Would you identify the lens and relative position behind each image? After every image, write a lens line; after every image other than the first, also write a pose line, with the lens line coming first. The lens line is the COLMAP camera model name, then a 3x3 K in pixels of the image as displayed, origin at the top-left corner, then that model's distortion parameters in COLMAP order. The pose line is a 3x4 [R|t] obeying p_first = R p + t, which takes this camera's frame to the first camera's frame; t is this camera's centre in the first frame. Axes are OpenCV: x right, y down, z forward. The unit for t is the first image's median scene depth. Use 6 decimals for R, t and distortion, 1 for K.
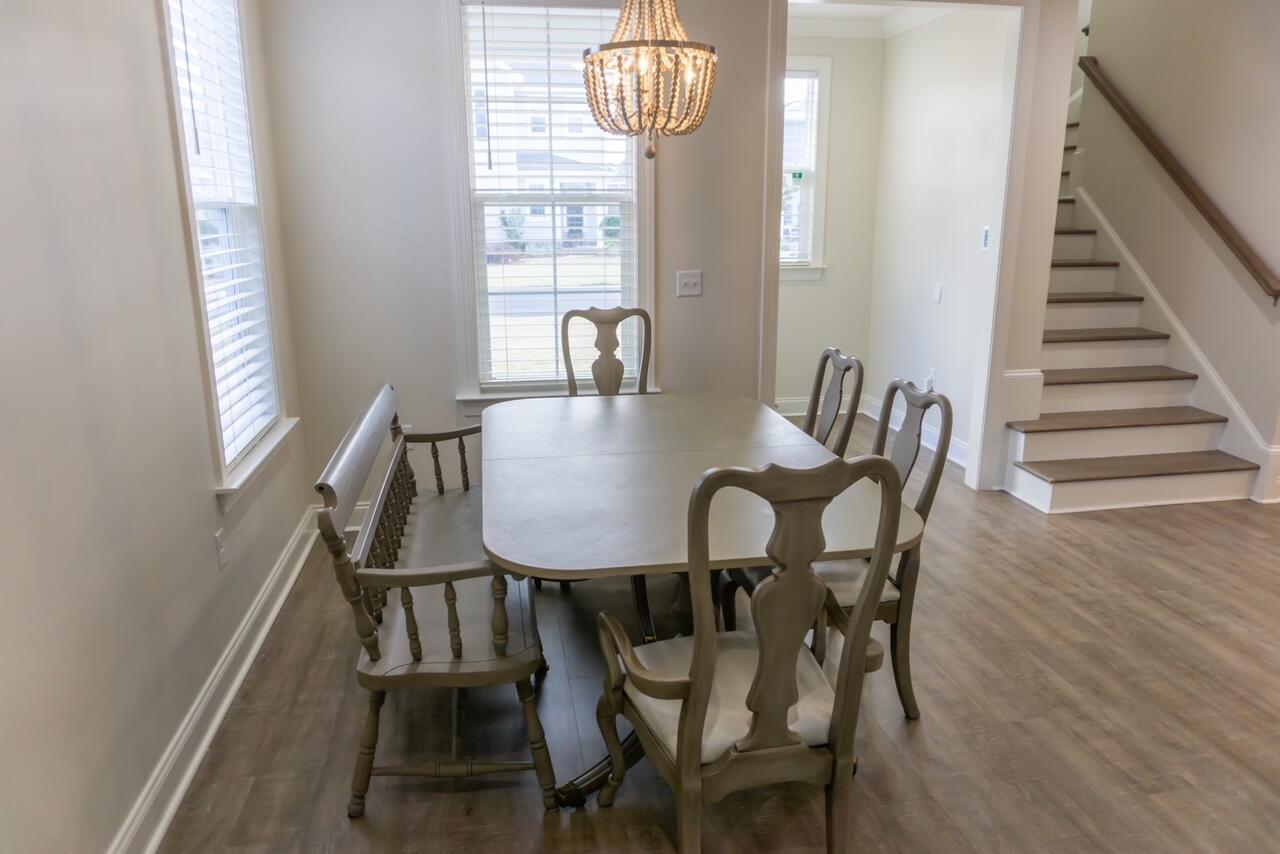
lens RADIAL K [[852.4, 0, 640.0], [0, 852.4, 427.0], [0, 0, 1]] dist [-0.002003, -0.002971]
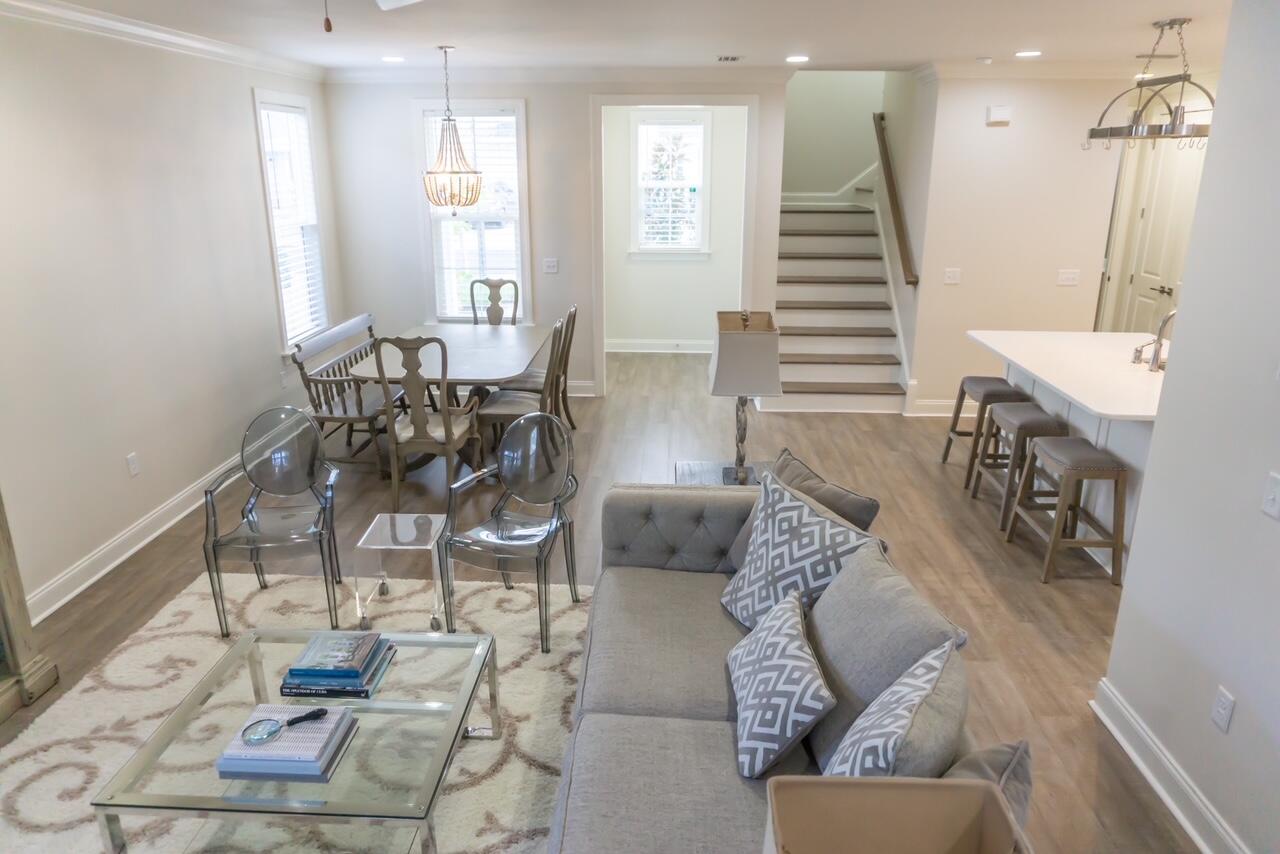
lens RADIAL K [[857.9, 0, 632.5], [0, 857.9, 421.7], [0, 0, 1]] dist [-0.000759, -0.023458]
pose [[0.973676, 0.069976, -0.216931, 0.676245], [-0.060416, 0.996900, 0.050400, 0.058302], [0.219785, -0.035967, 0.974885, -0.764156]]
